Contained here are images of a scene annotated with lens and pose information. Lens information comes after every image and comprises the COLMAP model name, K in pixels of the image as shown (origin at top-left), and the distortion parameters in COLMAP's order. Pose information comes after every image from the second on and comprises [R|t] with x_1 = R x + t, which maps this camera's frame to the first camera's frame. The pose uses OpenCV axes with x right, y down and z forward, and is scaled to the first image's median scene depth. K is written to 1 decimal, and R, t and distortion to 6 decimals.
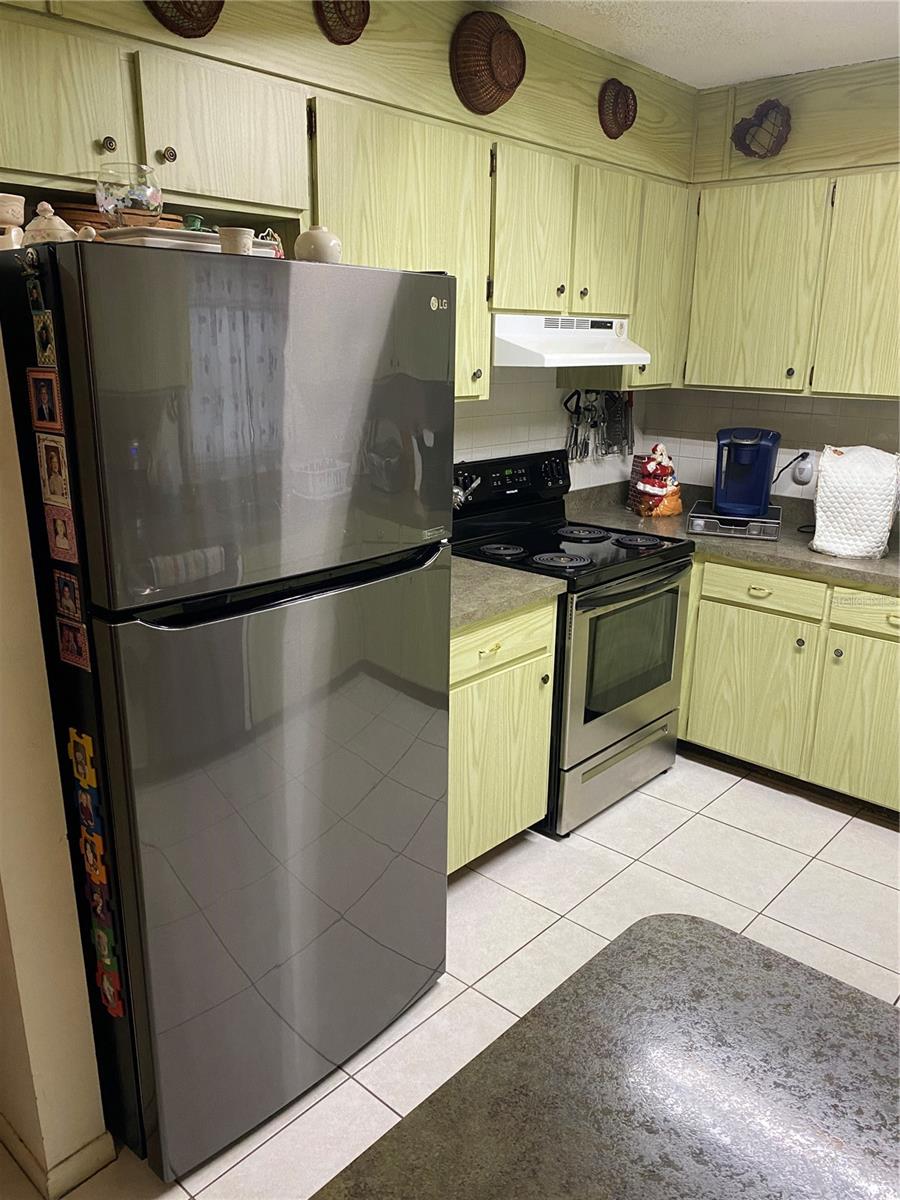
lens RADIAL K [[921.1, 0, 428.9], [0, 921.1, 596.8], [0, 0, 1]] dist [0.046066, -0.041890]
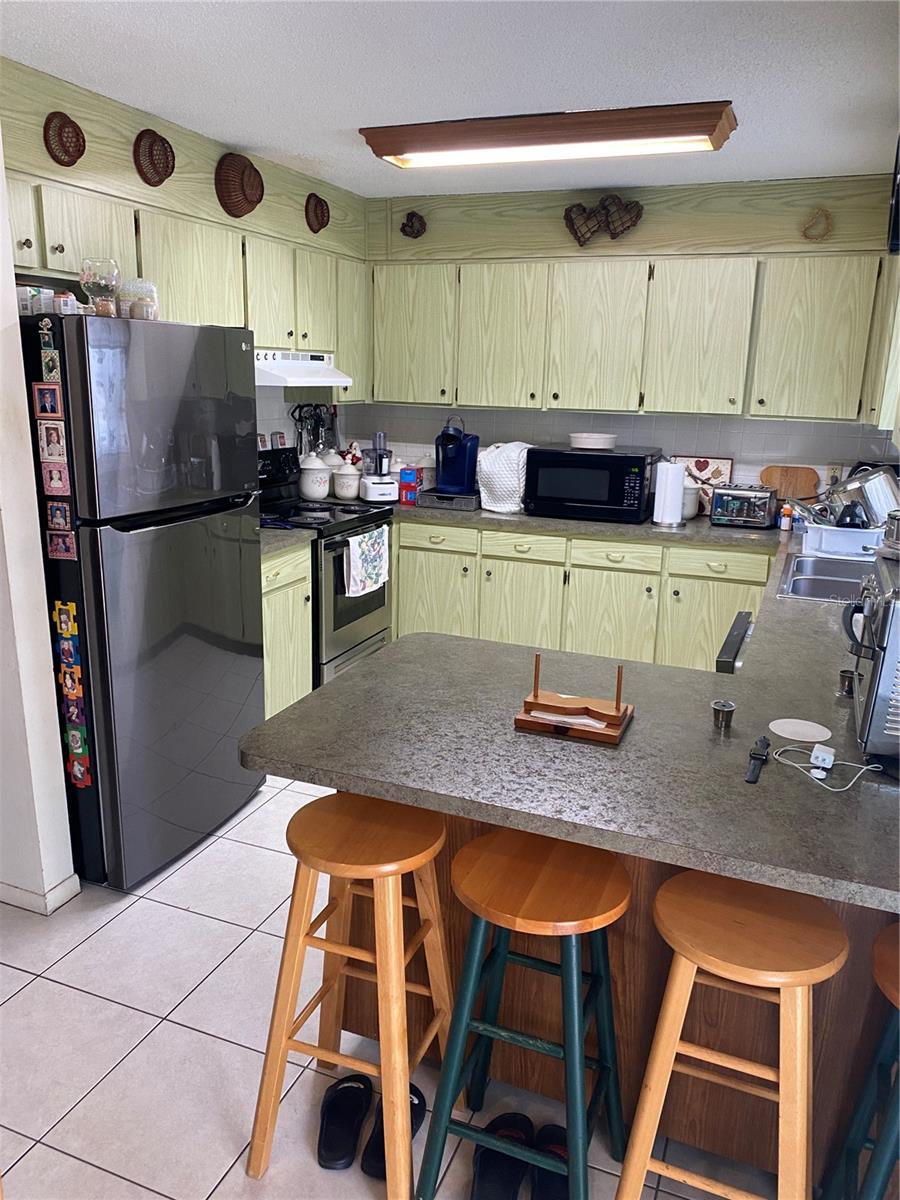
lens RADIAL K [[921.1, 0, 445.8], [0, 921.1, 593.6], [0, 0, 1]] dist [0.046066, -0.041890]
pose [[0.933261, -0.076876, 0.350877, -0.178854], [0.087290, 0.996085, -0.013935, 0.119712], [-0.348432, 0.043633, 0.936318, -0.441103]]
